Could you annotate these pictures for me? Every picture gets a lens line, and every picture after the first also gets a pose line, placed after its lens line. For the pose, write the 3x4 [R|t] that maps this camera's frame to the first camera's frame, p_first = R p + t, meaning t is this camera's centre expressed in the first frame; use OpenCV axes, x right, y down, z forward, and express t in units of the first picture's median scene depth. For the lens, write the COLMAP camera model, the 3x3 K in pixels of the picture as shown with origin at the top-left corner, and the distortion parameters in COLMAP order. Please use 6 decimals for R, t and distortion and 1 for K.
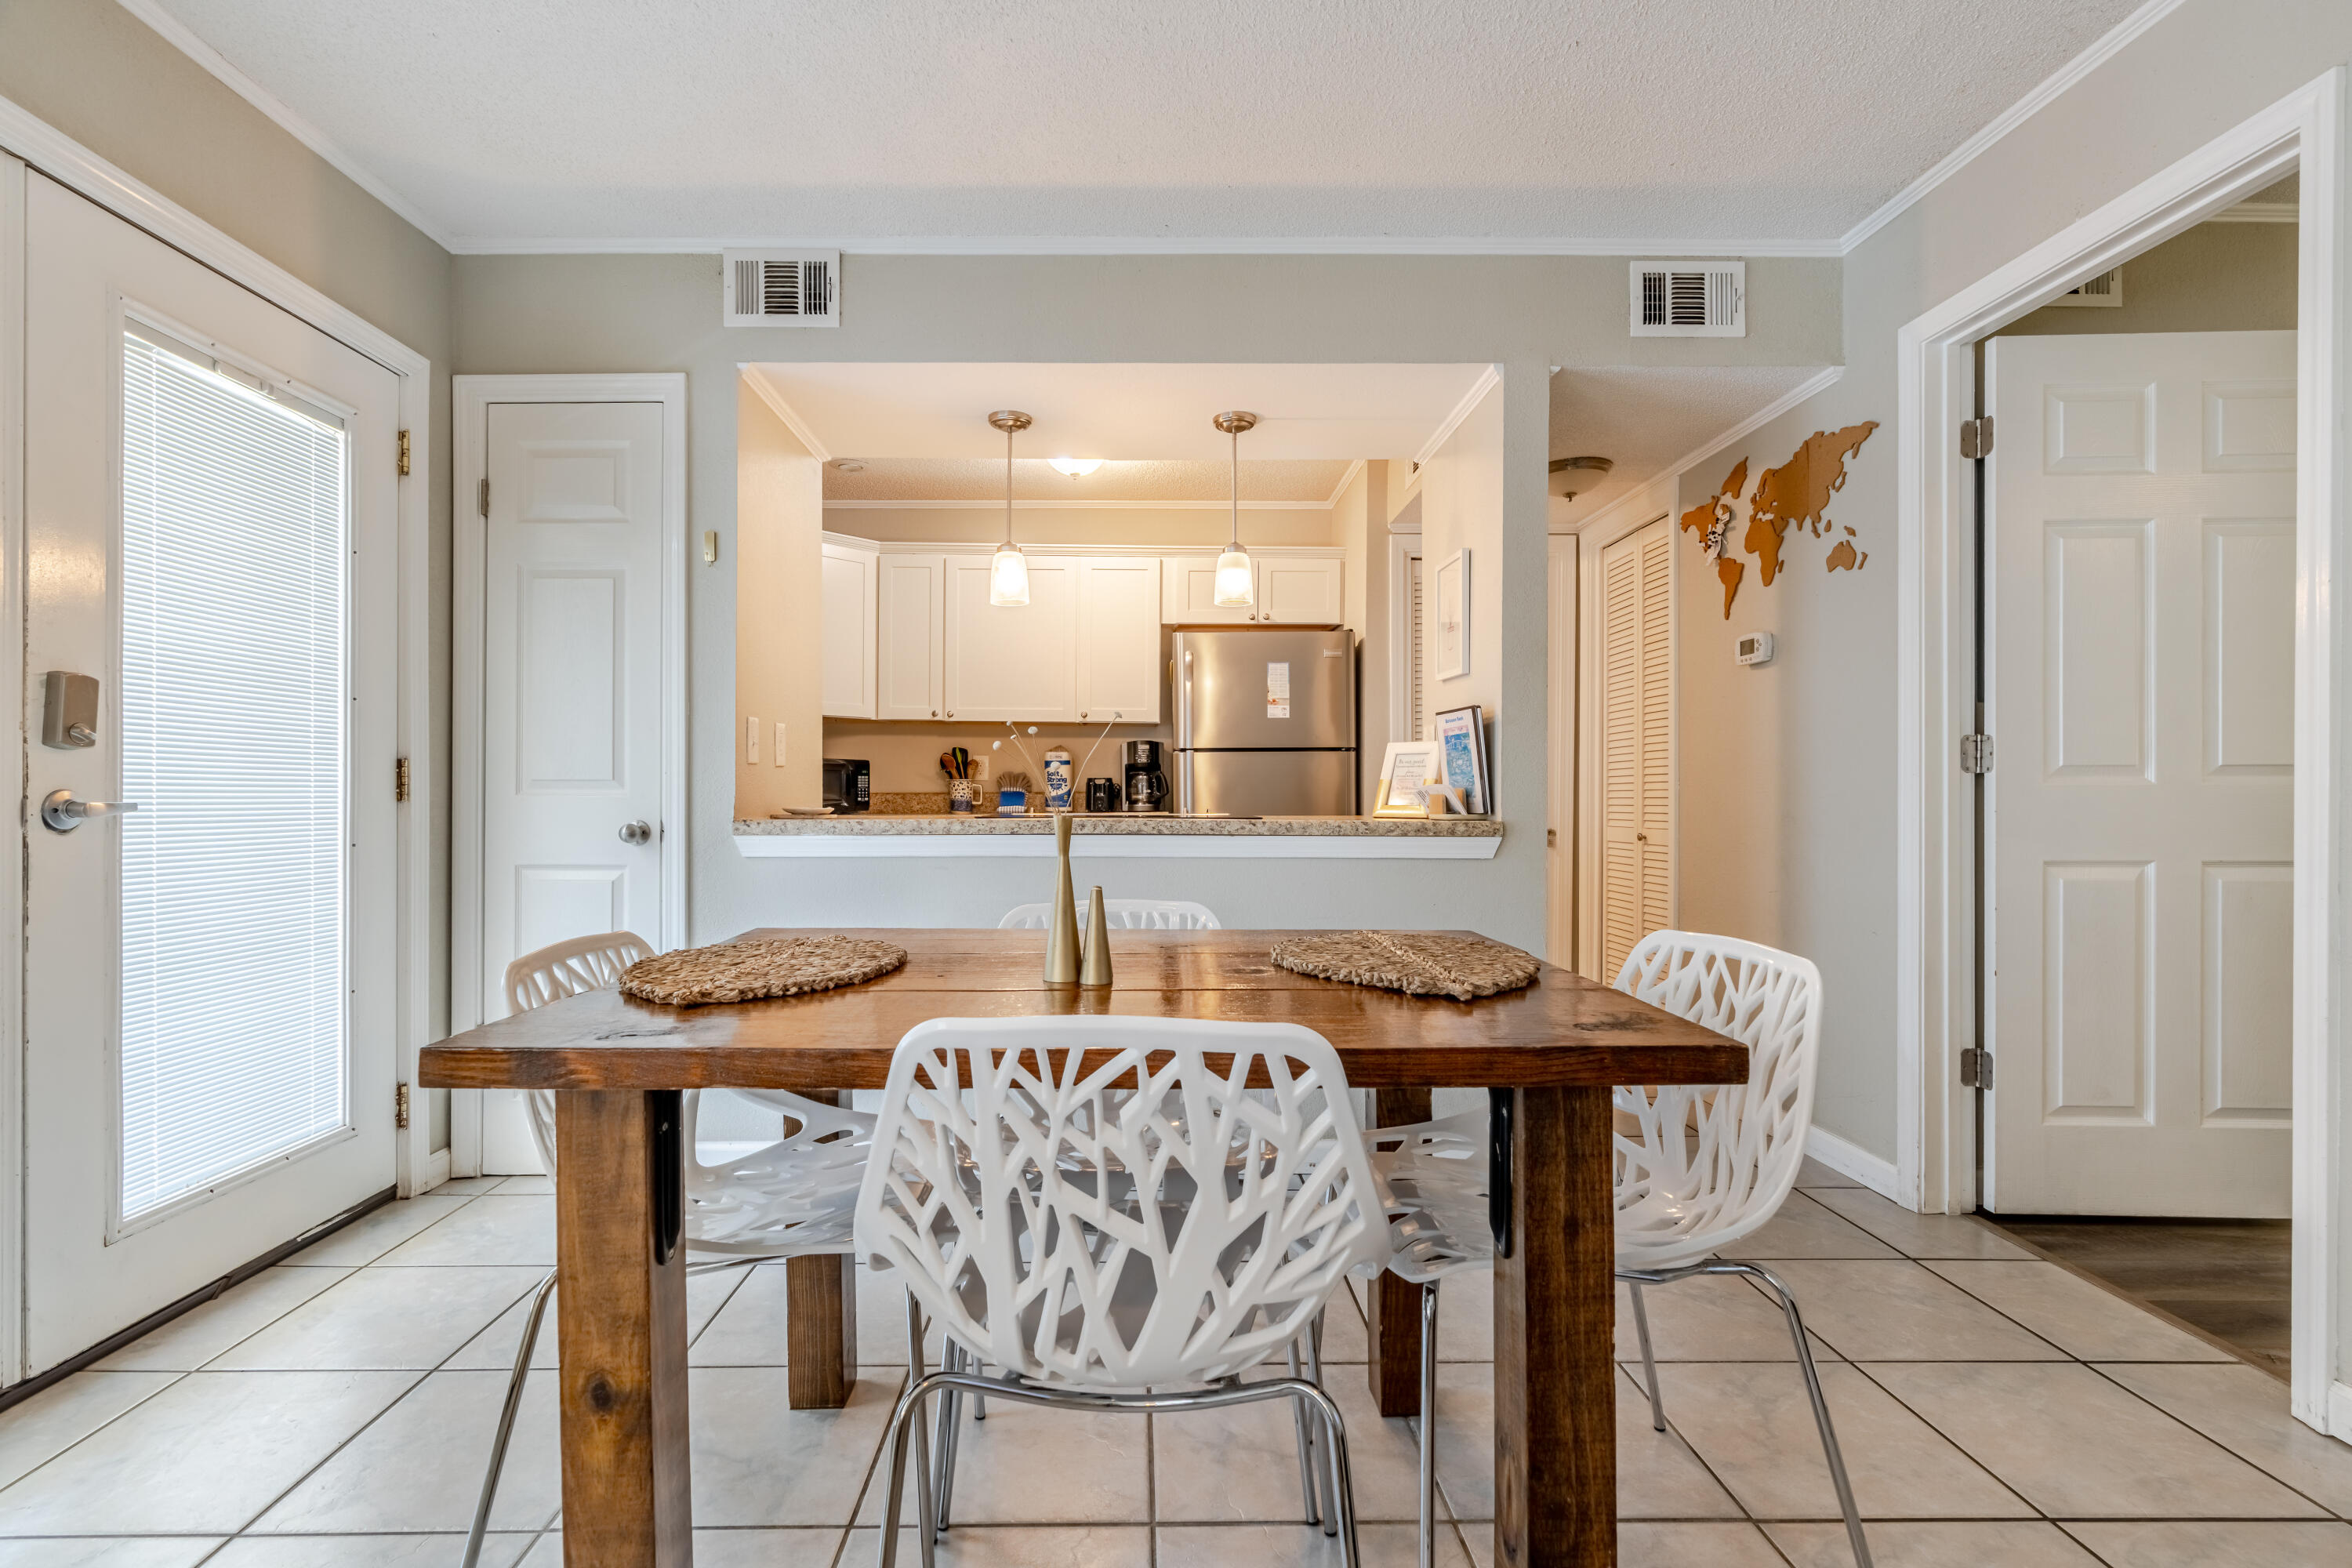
lens RADIAL K [[1063.2, 0, 1181.5], [0, 1063.2, 781.8], [0, 0, 1]] dist [-0.003362, 0.001194]
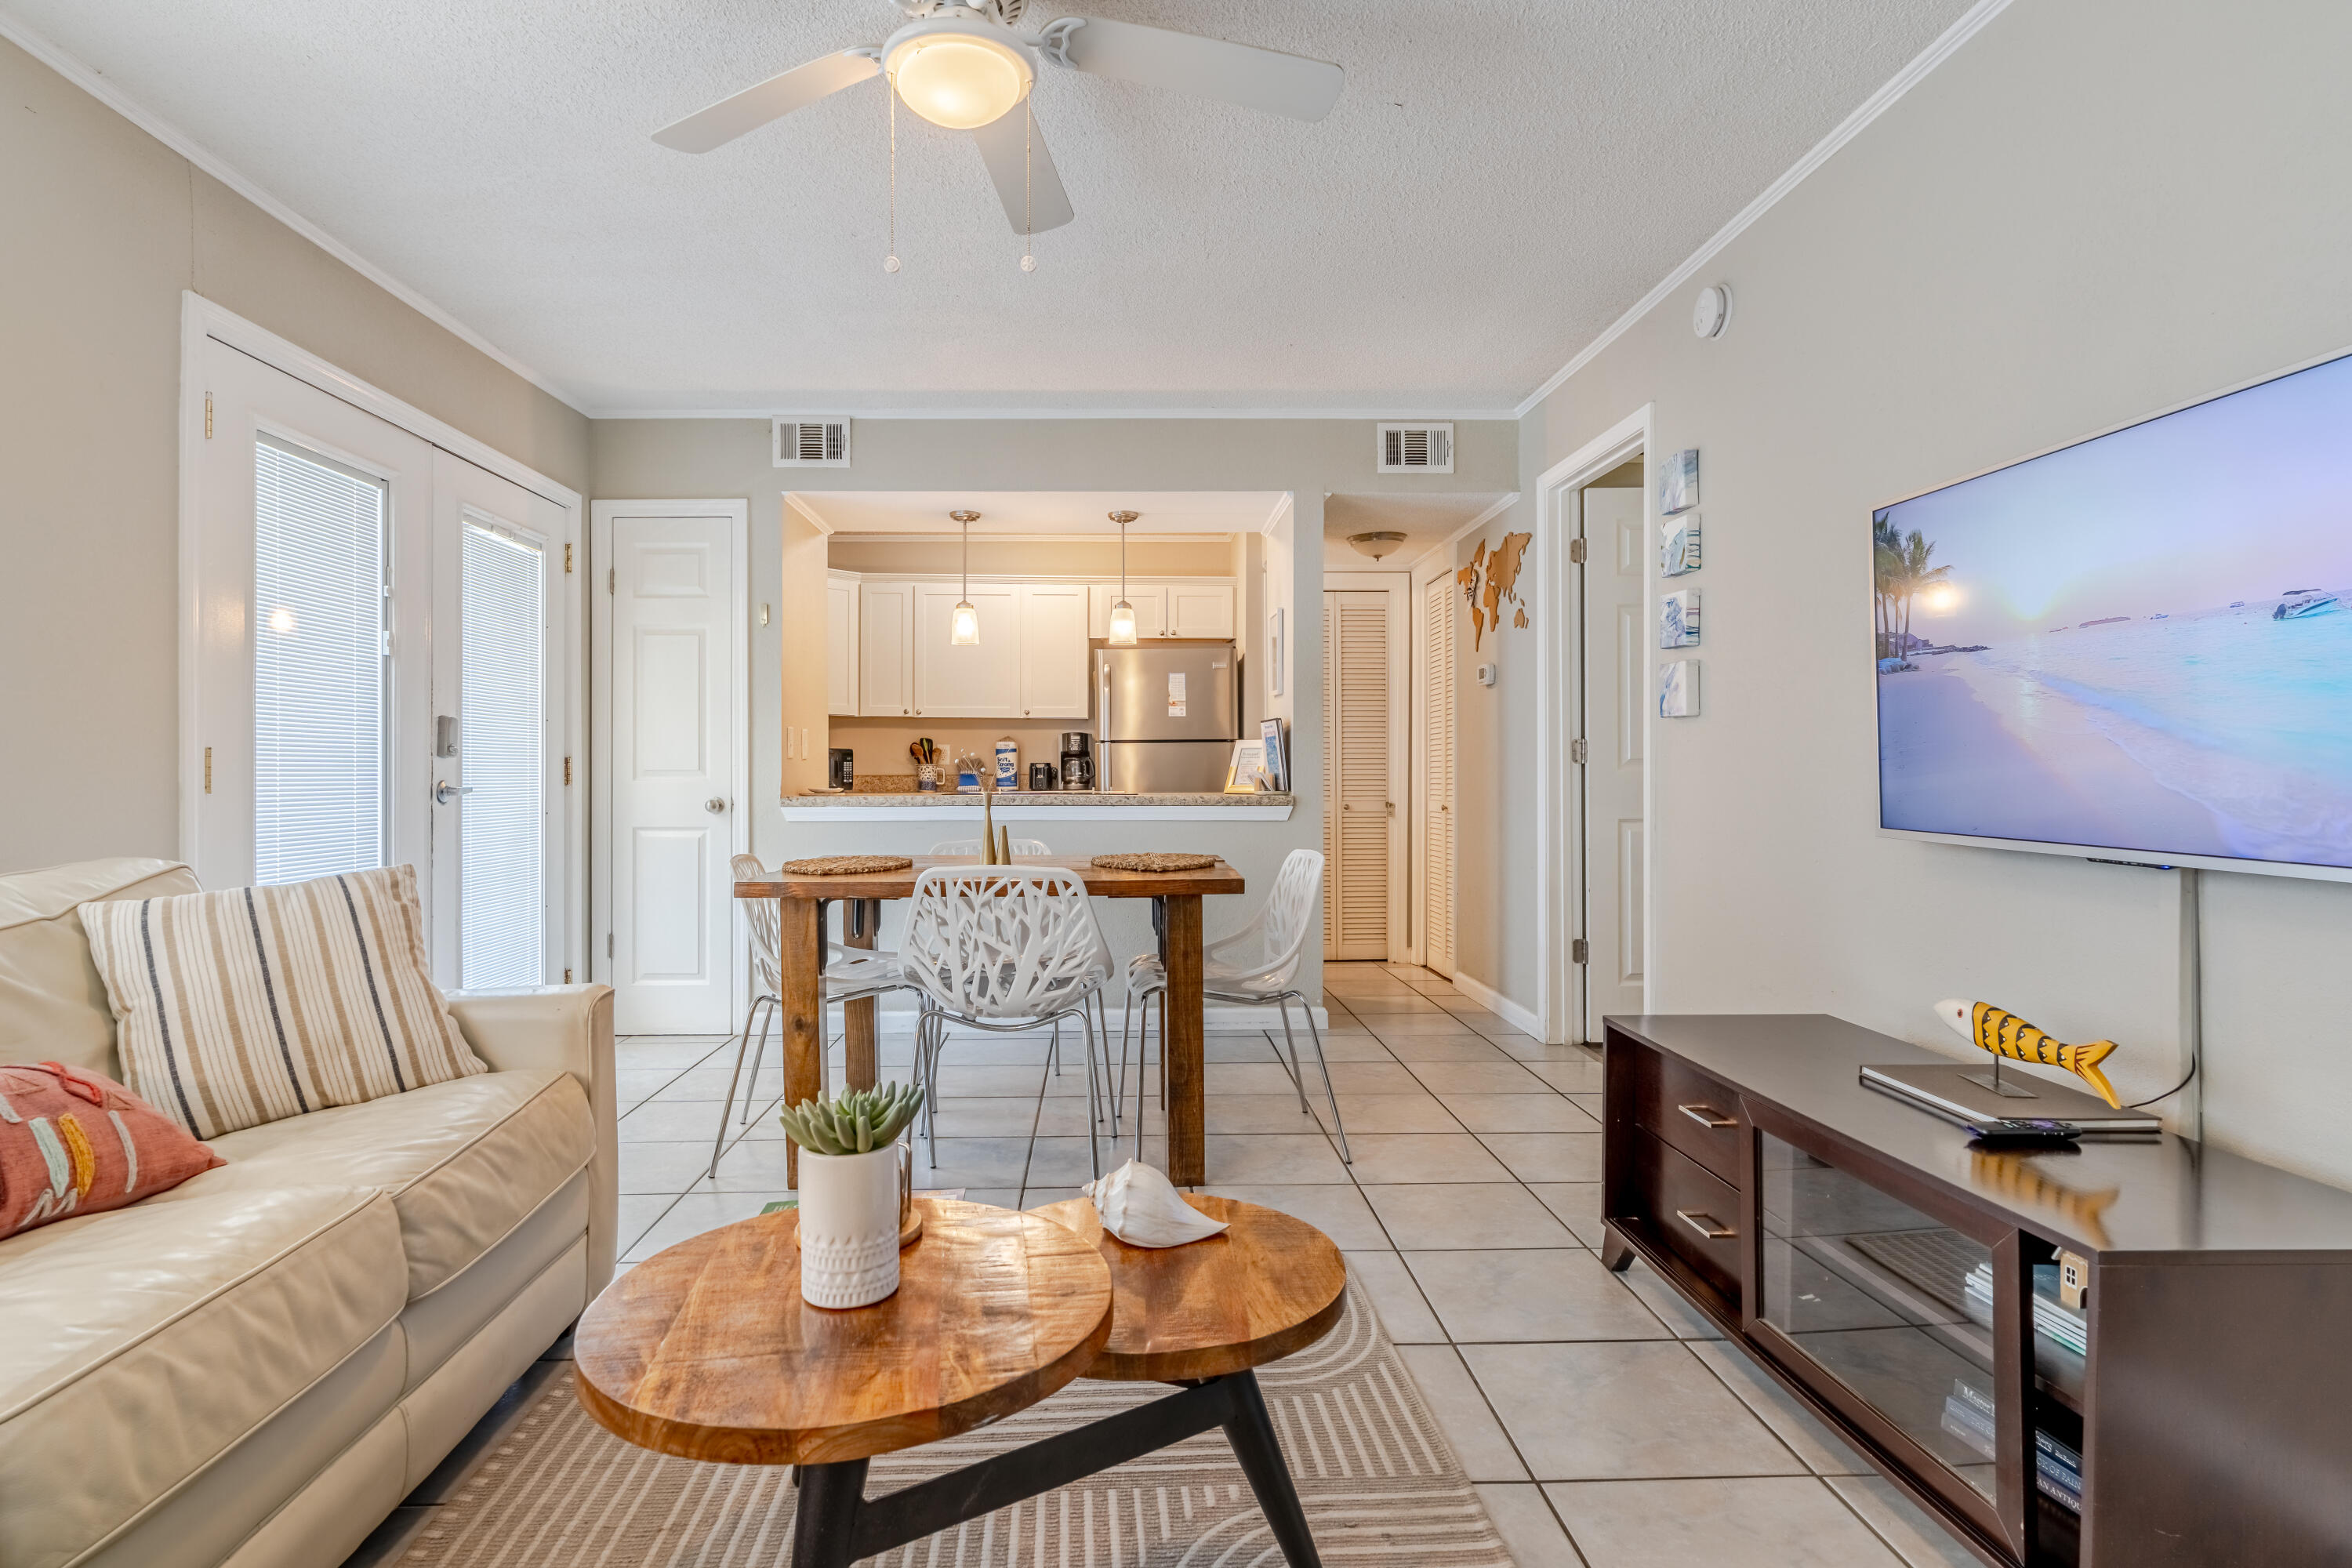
lens RADIAL K [[1155.6, 0, 1173.8], [0, 1155.6, 751.1], [0, 0, 1]] dist [-0.002482, -0.000216]
pose [[0.999909, -0.003200, 0.013099, 0.111320], [0.003271, 0.999980, -0.005386, -0.017524], [-0.013082, 0.005429, 0.999900, -0.629684]]
